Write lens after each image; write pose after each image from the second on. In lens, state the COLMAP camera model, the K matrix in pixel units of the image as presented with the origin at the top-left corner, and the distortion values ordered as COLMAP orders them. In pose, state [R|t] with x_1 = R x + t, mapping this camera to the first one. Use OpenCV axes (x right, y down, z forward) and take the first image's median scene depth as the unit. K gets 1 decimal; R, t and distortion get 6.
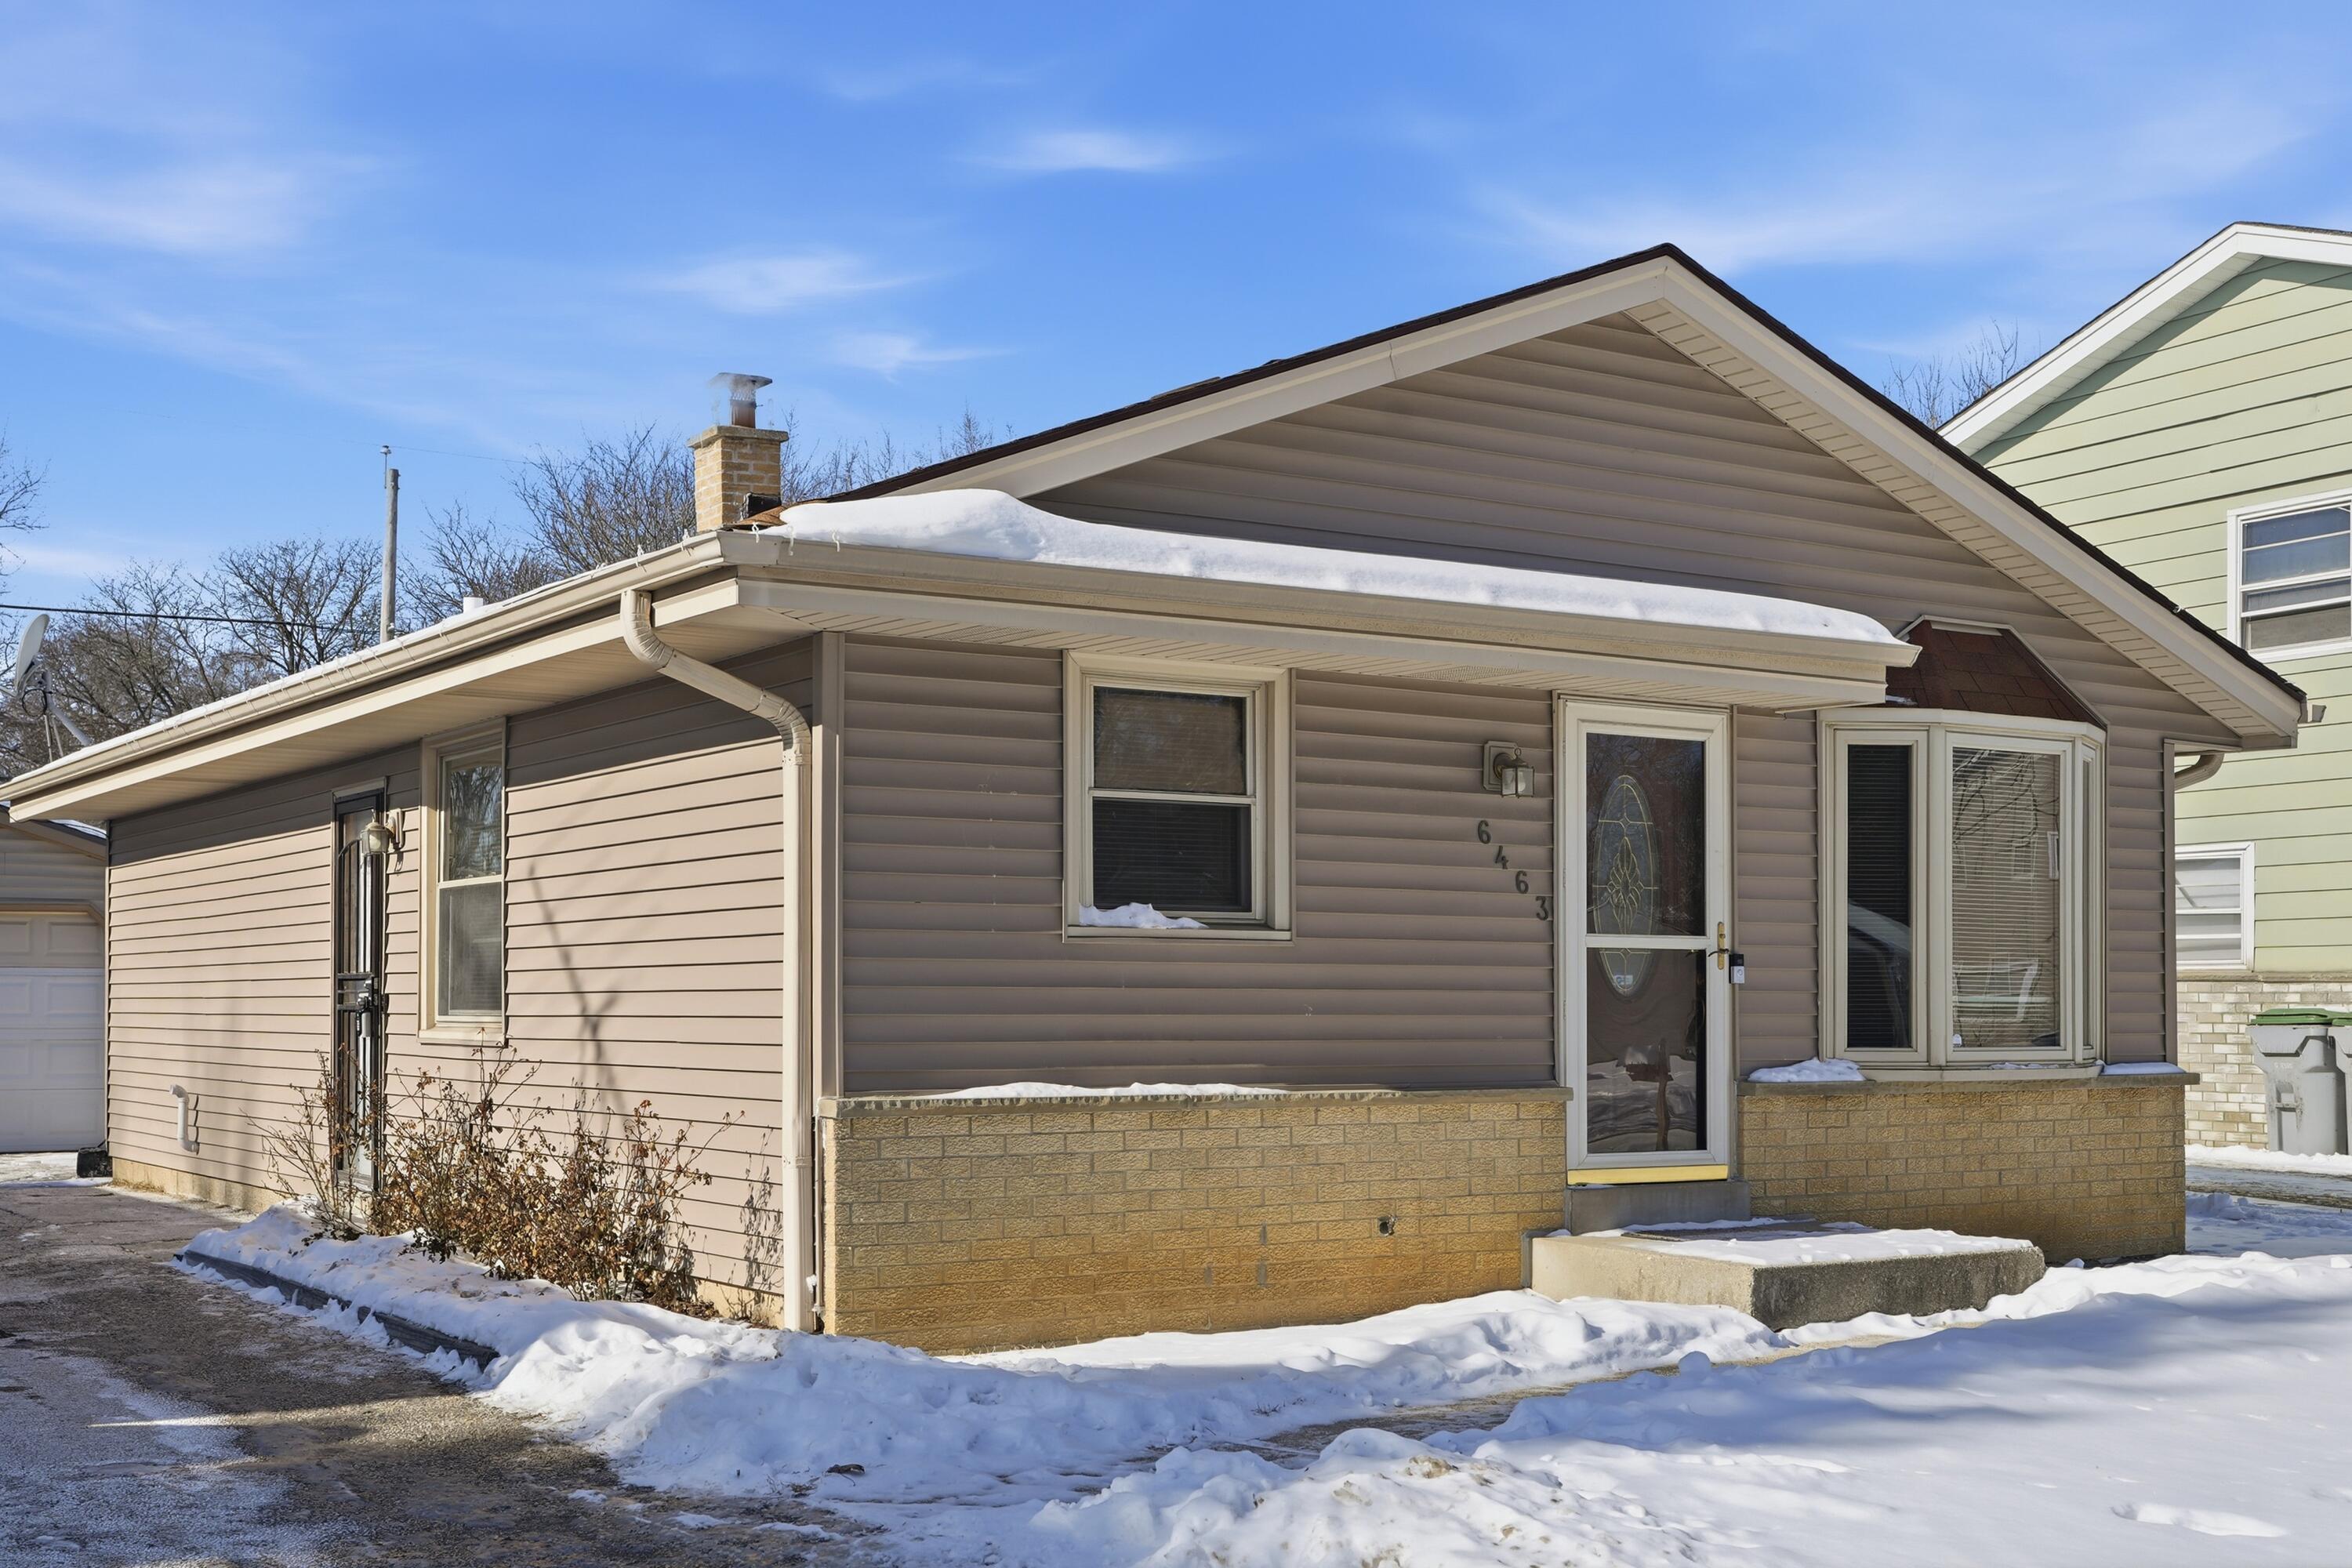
lens RADIAL K [[2775.3, 0, 1176.0], [0, 2775.3, 784.0], [0, 0, 1]] dist [-0.023264, -0.006146]
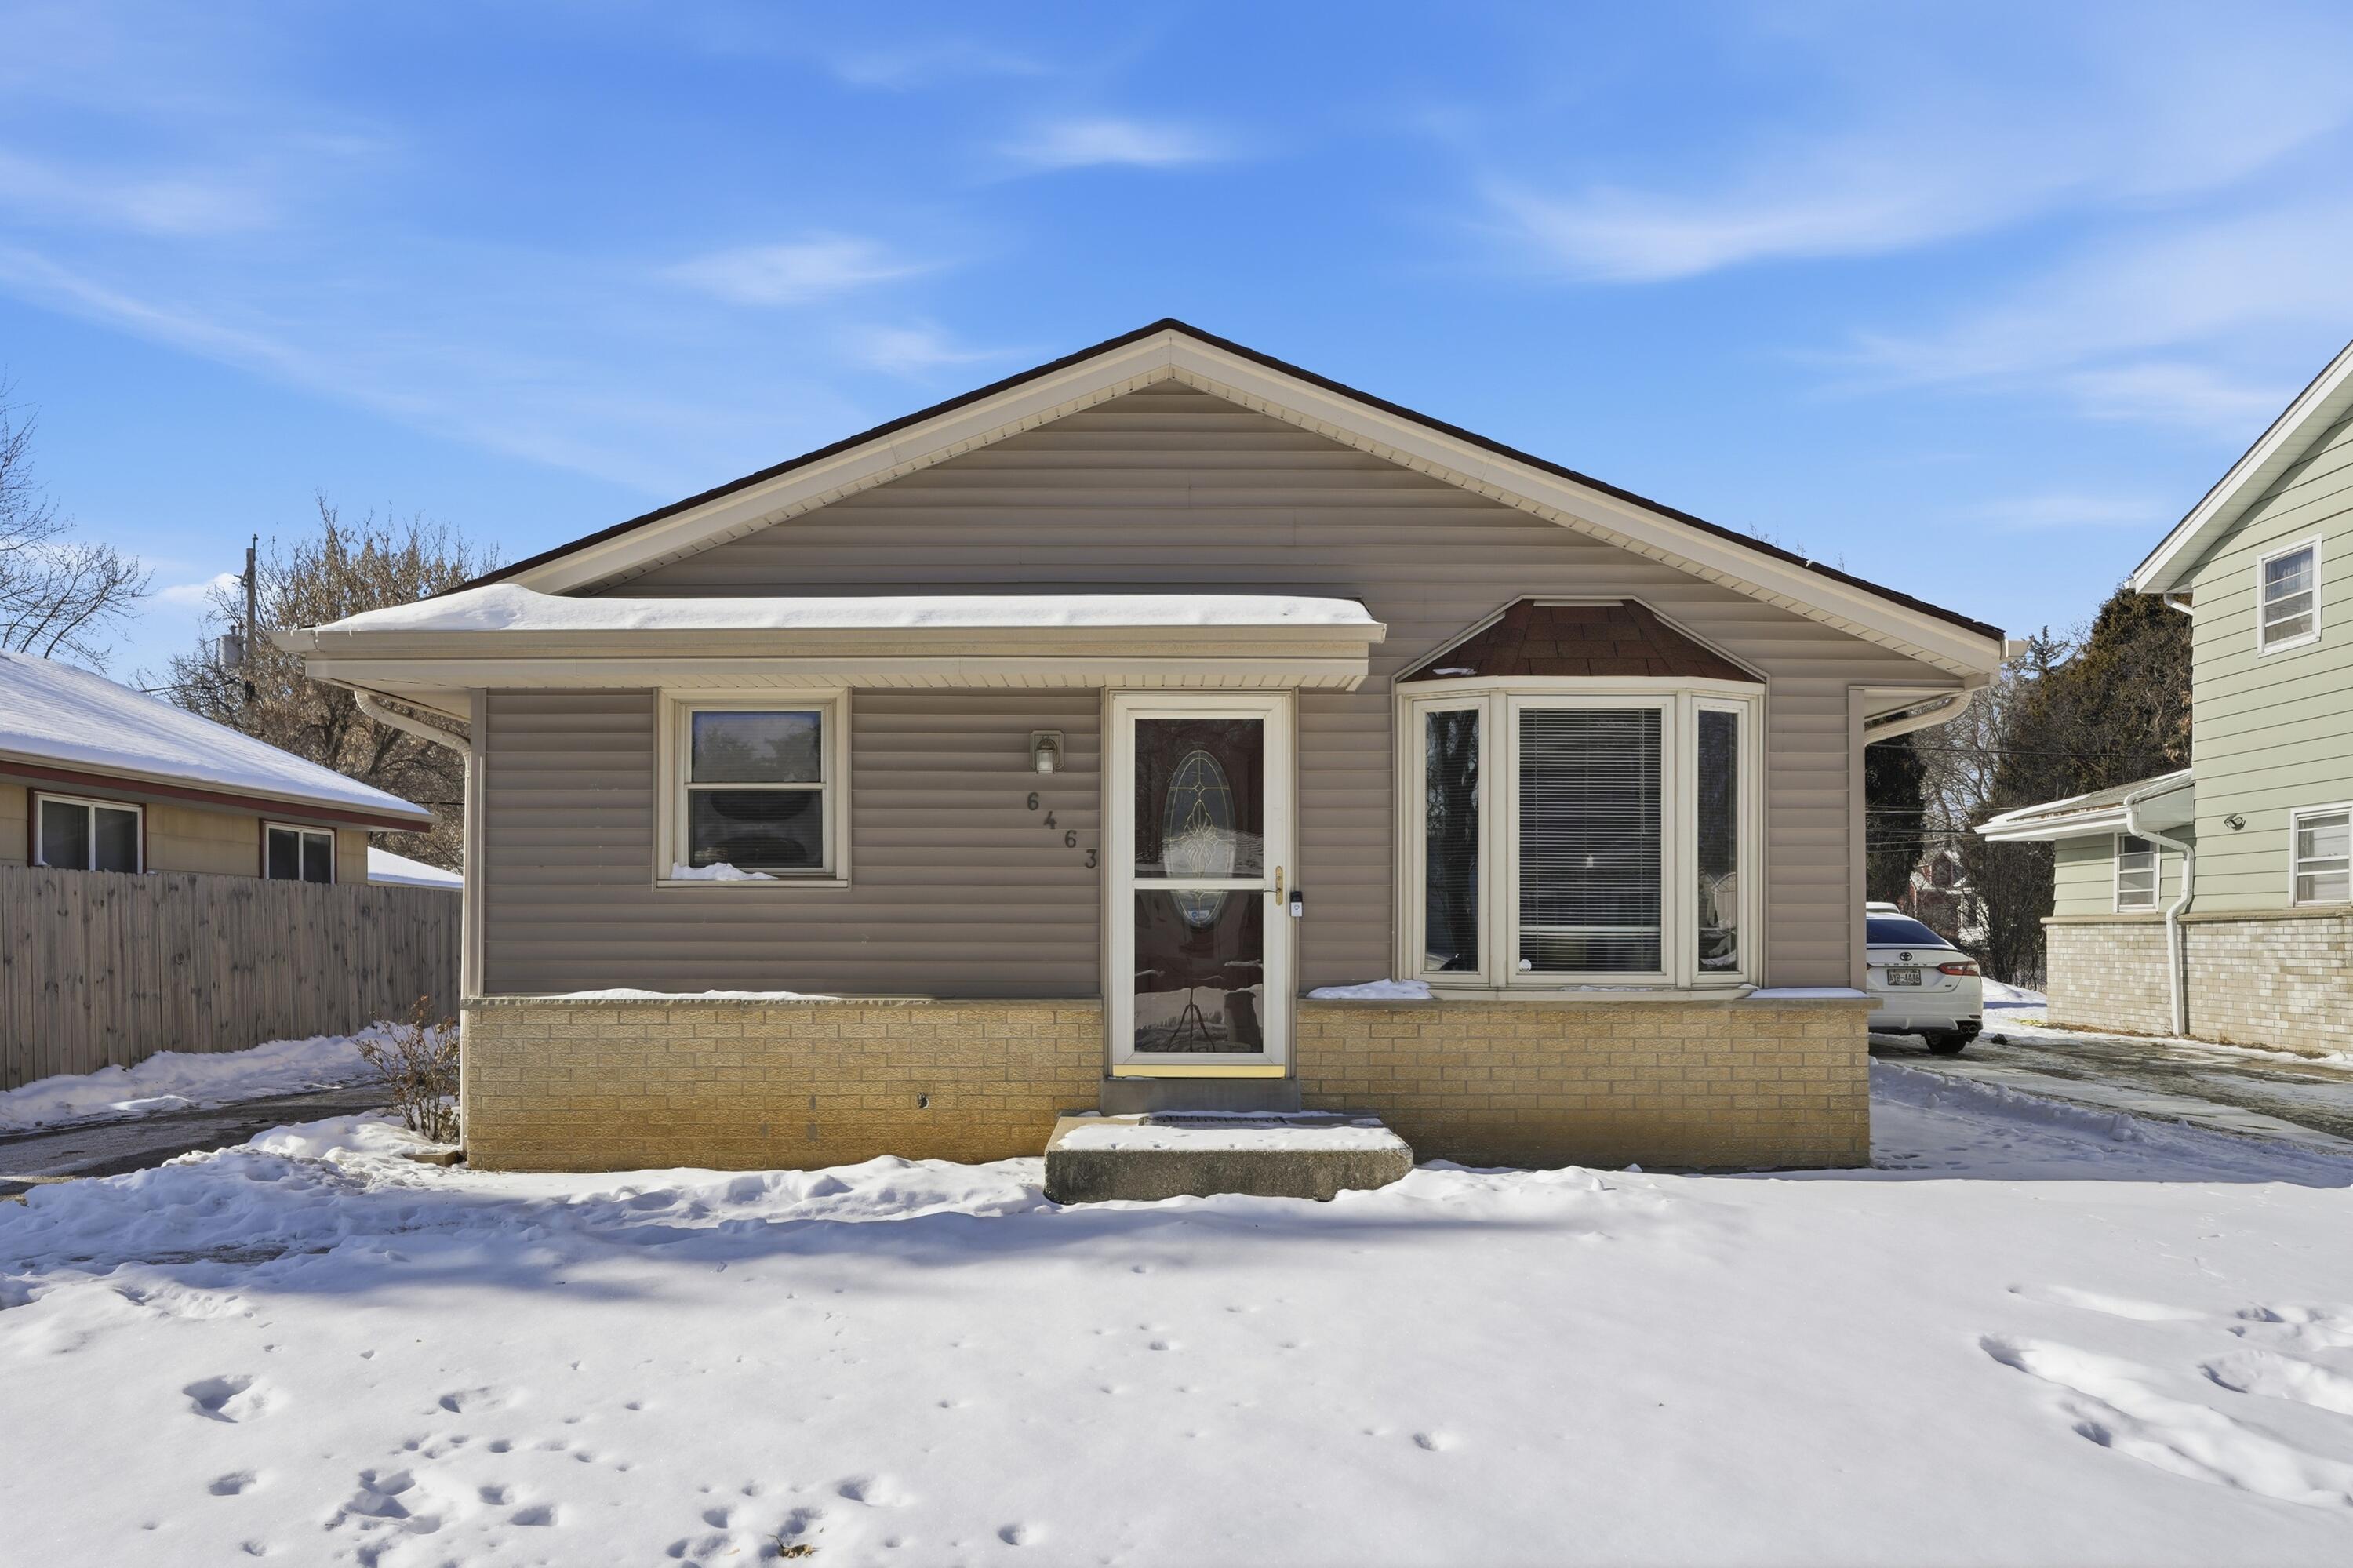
lens RADIAL K [[1724.4, 0, 1178.3], [0, 1724.4, 827.2], [0, 0, 1]] dist [-0.002475, -0.000747]
pose [[0.837539, -0.037021, -0.545122, 0.606239], [0.044799, 0.998996, 0.000985, 0.031557], [0.544538, -0.025246, 0.838356, 0.360723]]
